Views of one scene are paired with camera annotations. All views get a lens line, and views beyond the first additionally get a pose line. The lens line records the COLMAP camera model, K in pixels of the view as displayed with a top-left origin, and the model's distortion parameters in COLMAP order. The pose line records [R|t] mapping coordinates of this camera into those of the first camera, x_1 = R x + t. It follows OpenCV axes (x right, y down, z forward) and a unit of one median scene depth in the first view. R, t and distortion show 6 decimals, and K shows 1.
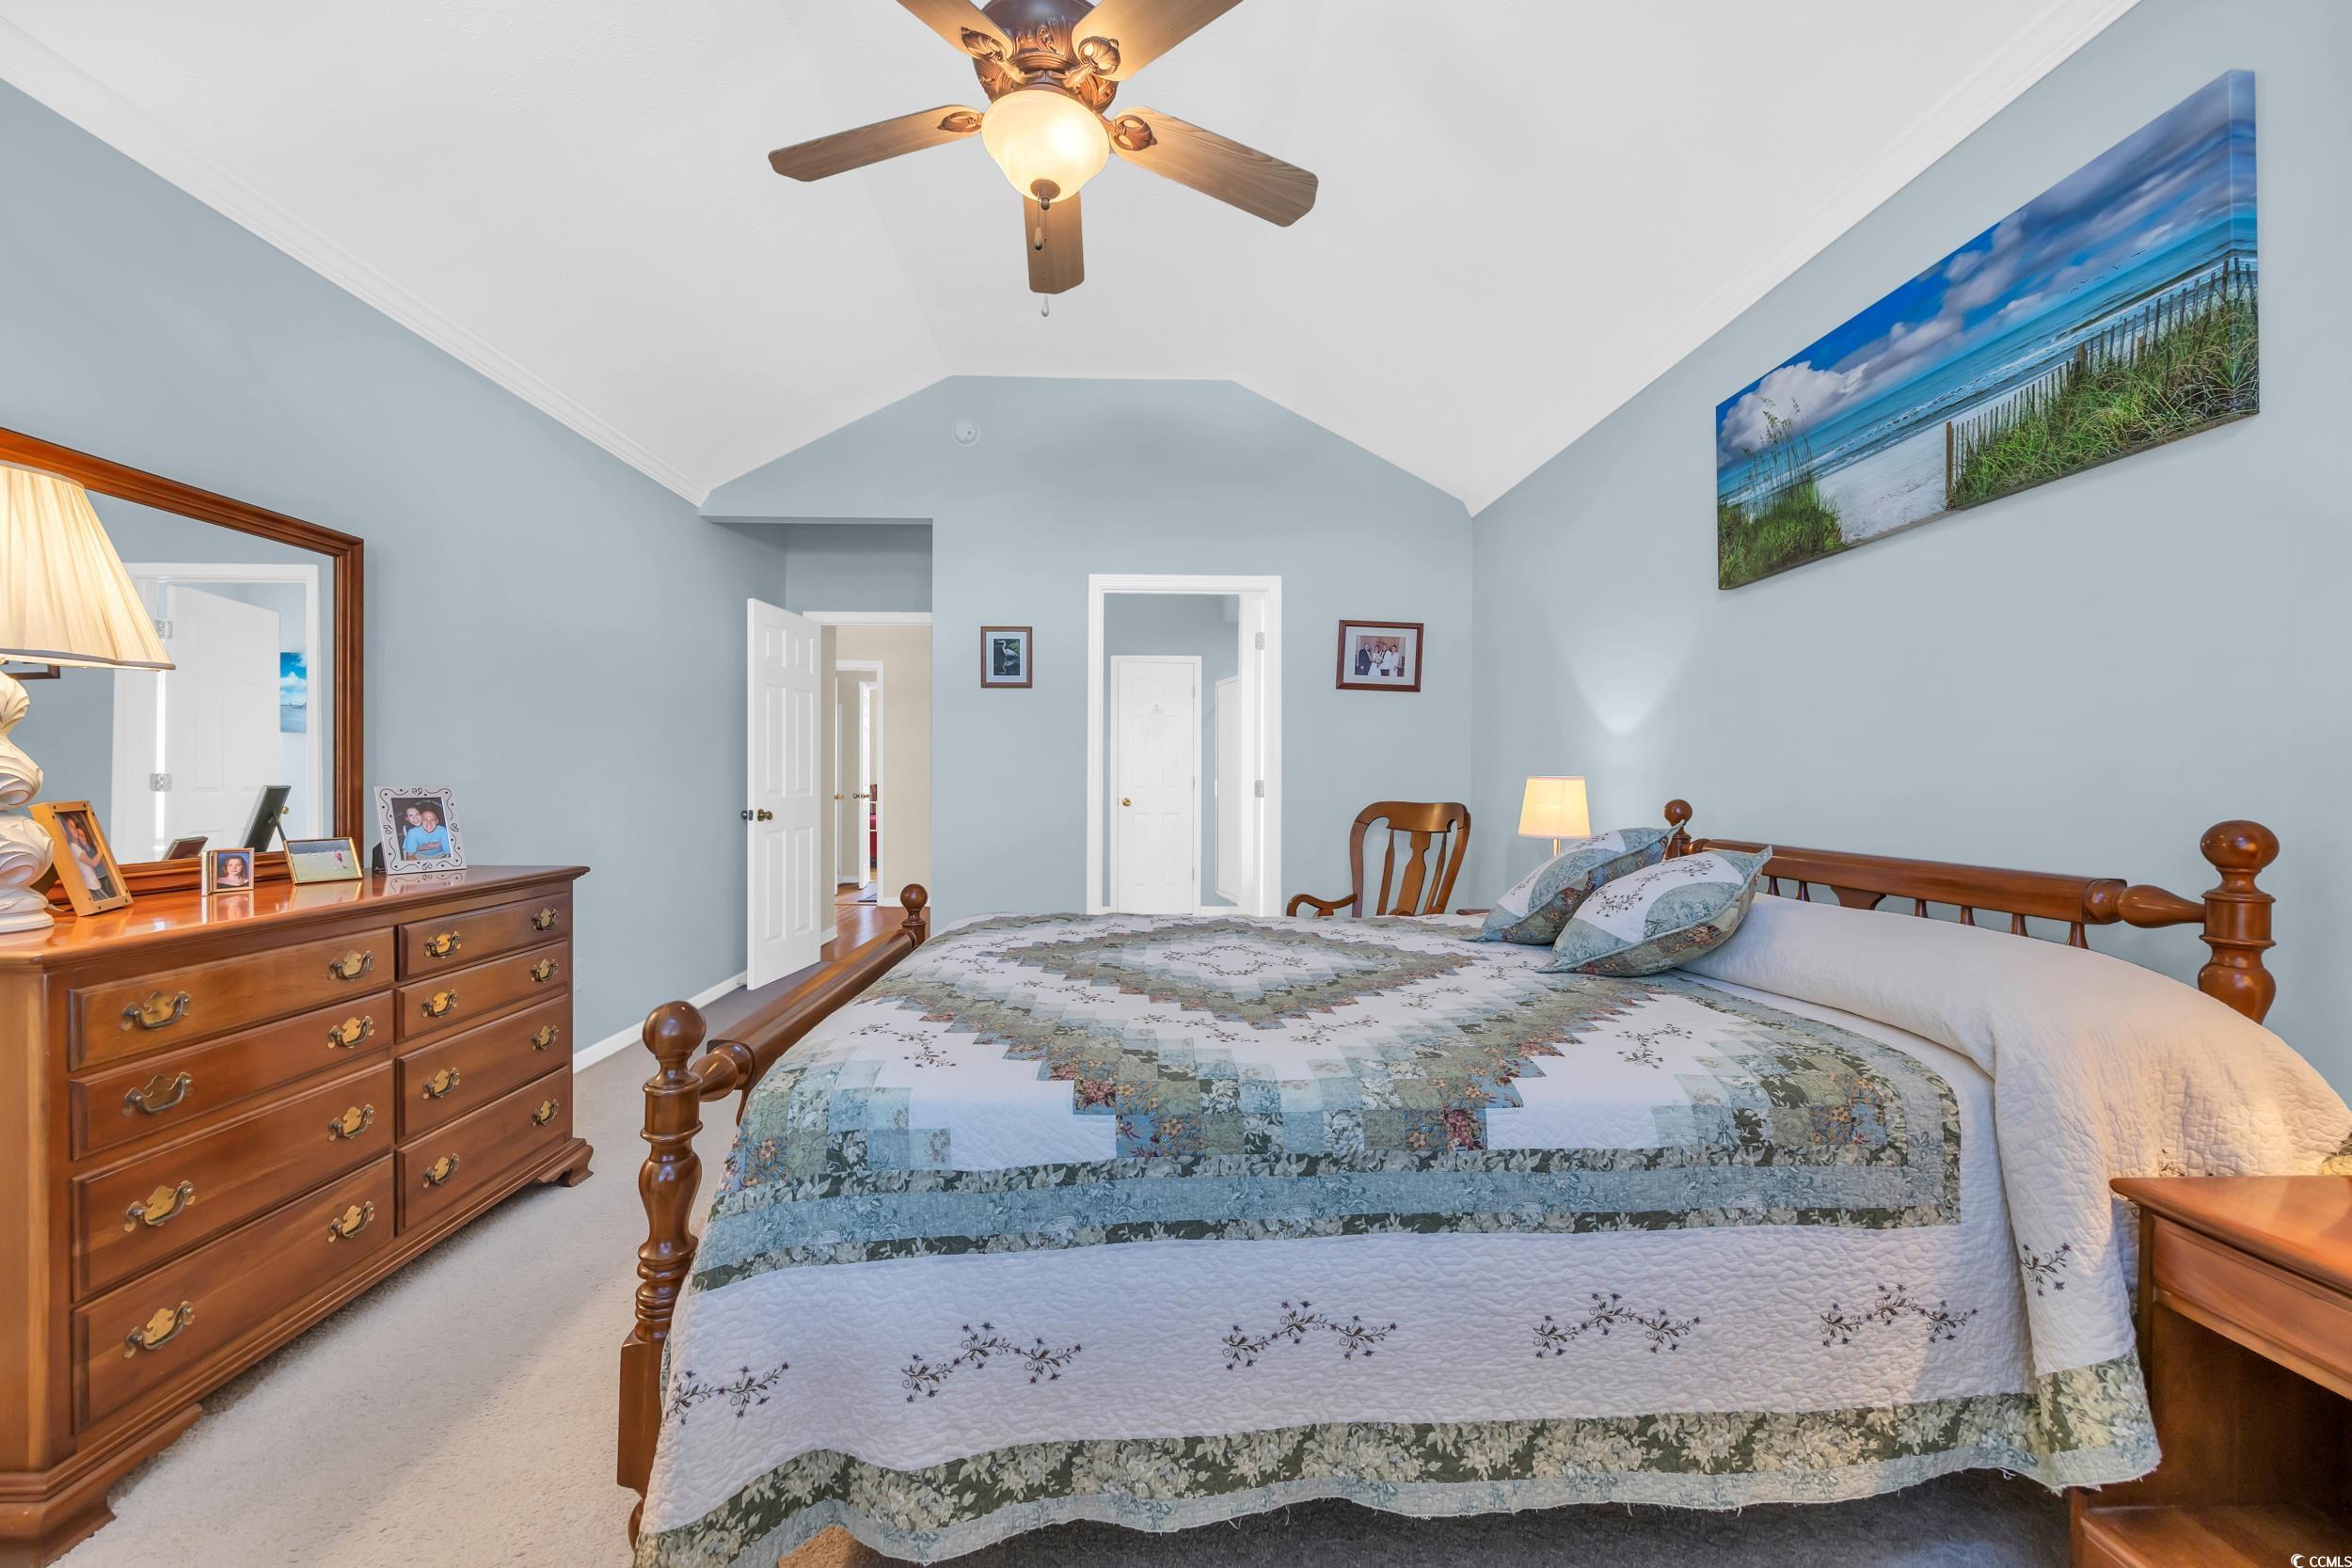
lens RADIAL K [[942.4, 0, 1168.5], [0, 942.4, 789.2], [0, 0, 1]] dist [-0.003195, 0.000055]
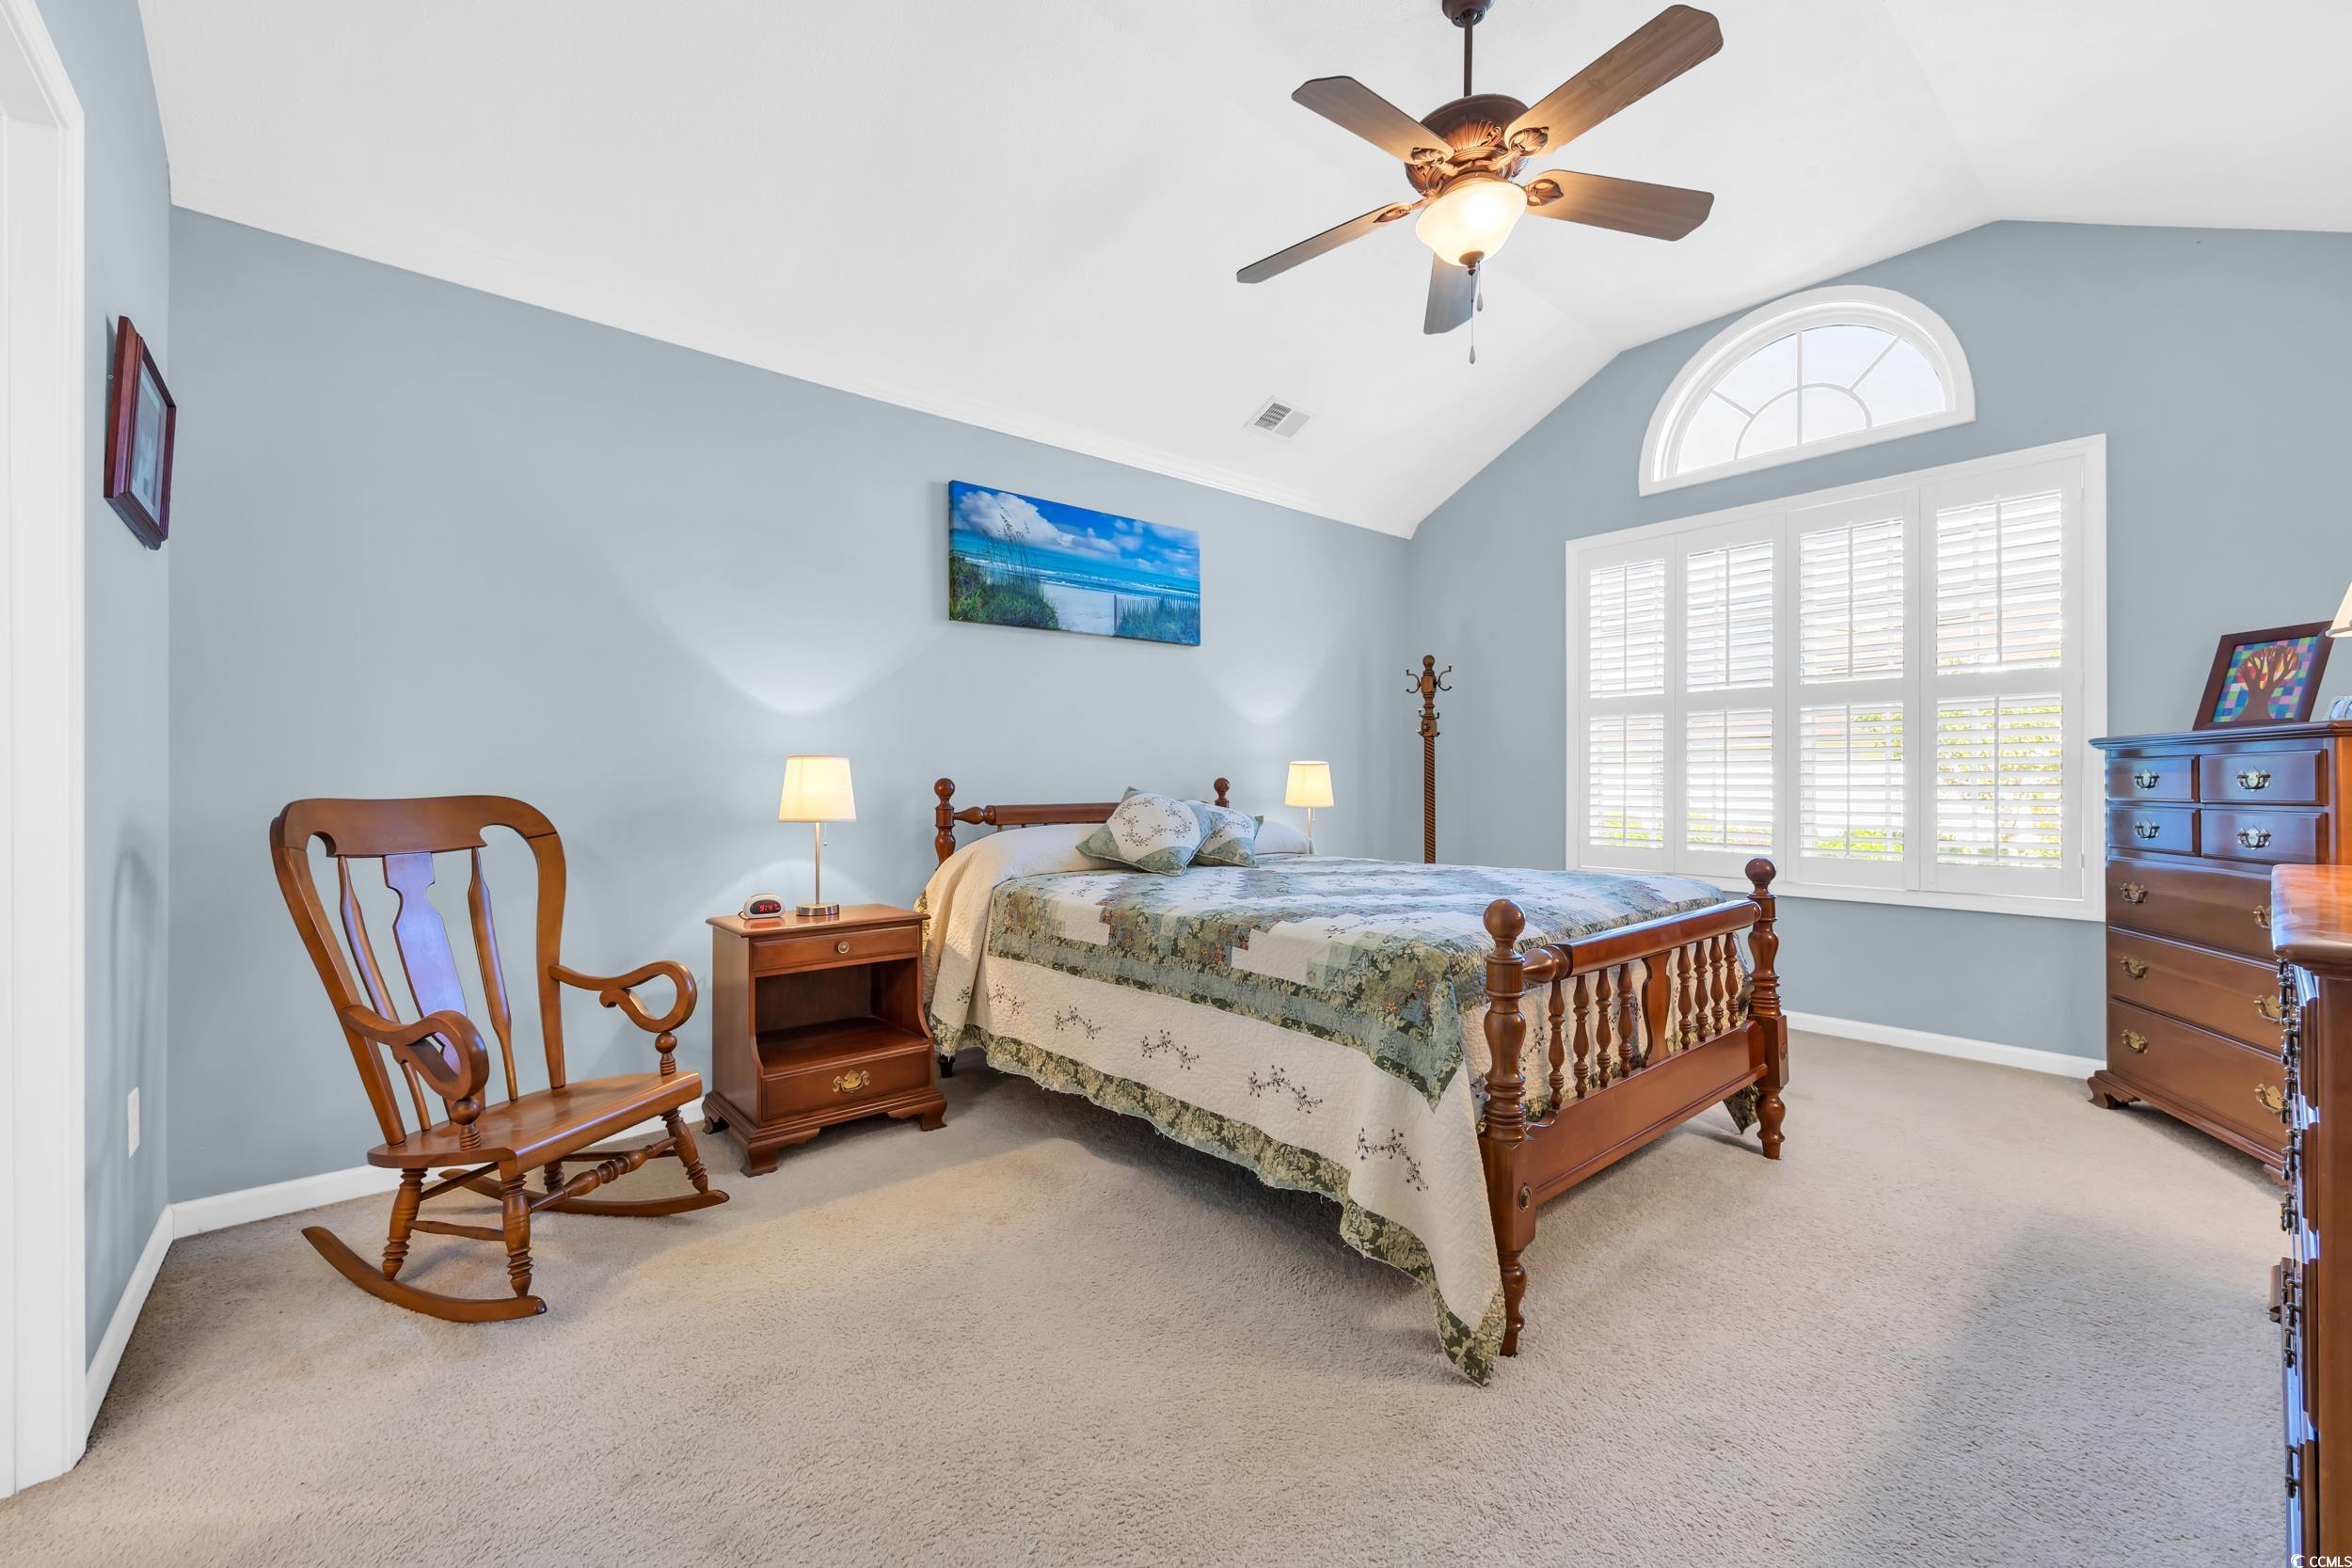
lens RADIAL K [[942.4, 0, 1168.5], [0, 942.4, 789.2], [0, 0, 1]] dist [-0.003195, 0.000055]
pose [[-0.618032, -0.000060, 0.786153, -0.824883], [0.012548, 0.999872, 0.009942, 0.023406], [-0.786053, 0.016009, -0.617952, 2.030065]]
